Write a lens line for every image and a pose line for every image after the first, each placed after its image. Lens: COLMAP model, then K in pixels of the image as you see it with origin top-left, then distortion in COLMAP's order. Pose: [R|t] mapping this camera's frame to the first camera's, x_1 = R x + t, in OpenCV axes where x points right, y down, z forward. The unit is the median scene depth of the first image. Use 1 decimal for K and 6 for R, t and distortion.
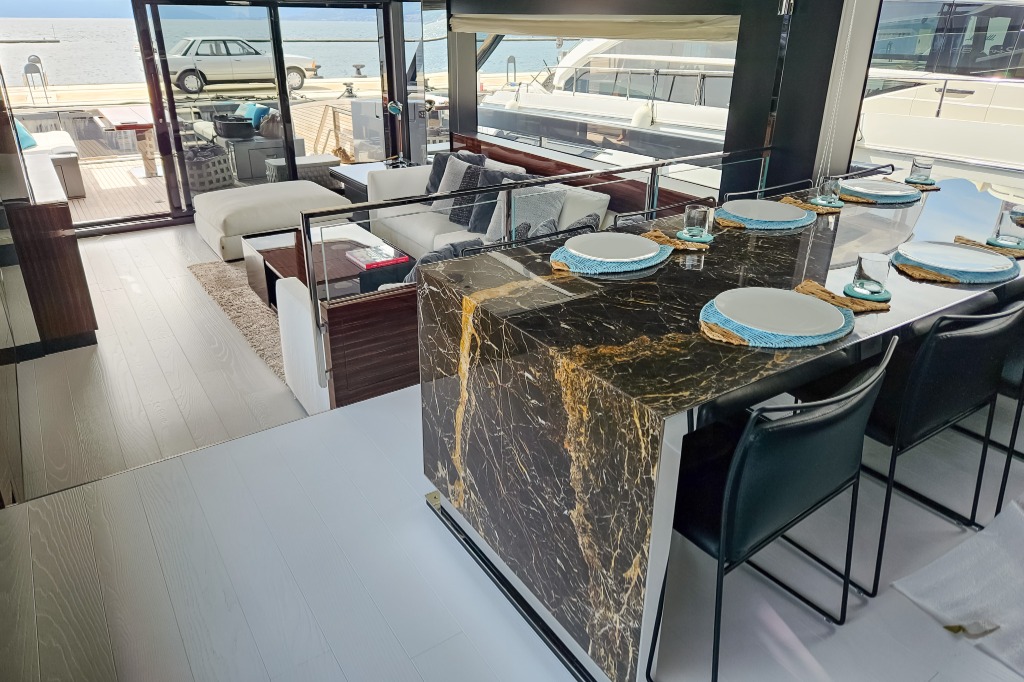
lens RADIAL K [[662.0, 0, 514.6], [0, 662.0, 284.1], [0, 0, 1]] dist [0.026930, -0.000033]
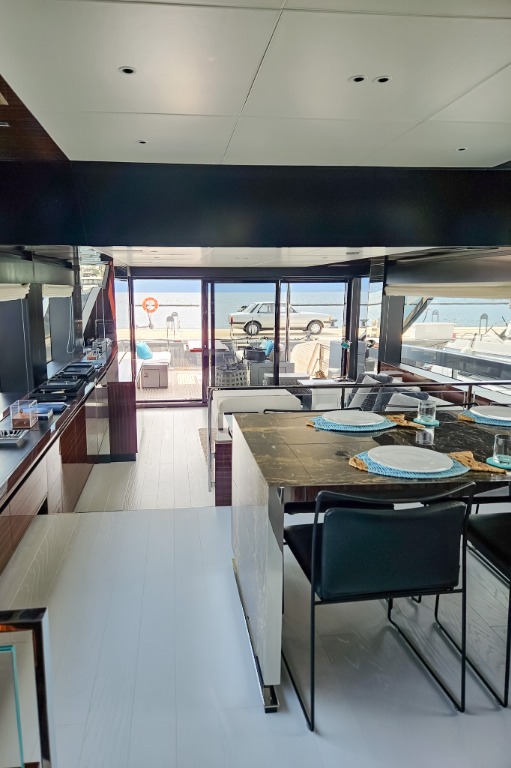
lens RADIAL K [[496.5, 0, 255.5], [0, 496.5, 384.0], [0, 0, 1]] dist [0.026930, -0.000033]
pose [[0.895324, 0.073793, -0.439259, 0.137775], [-0.156610, 0.975365, -0.155356, 0.025712], [0.416974, 0.207887, 0.884825, -0.050161]]
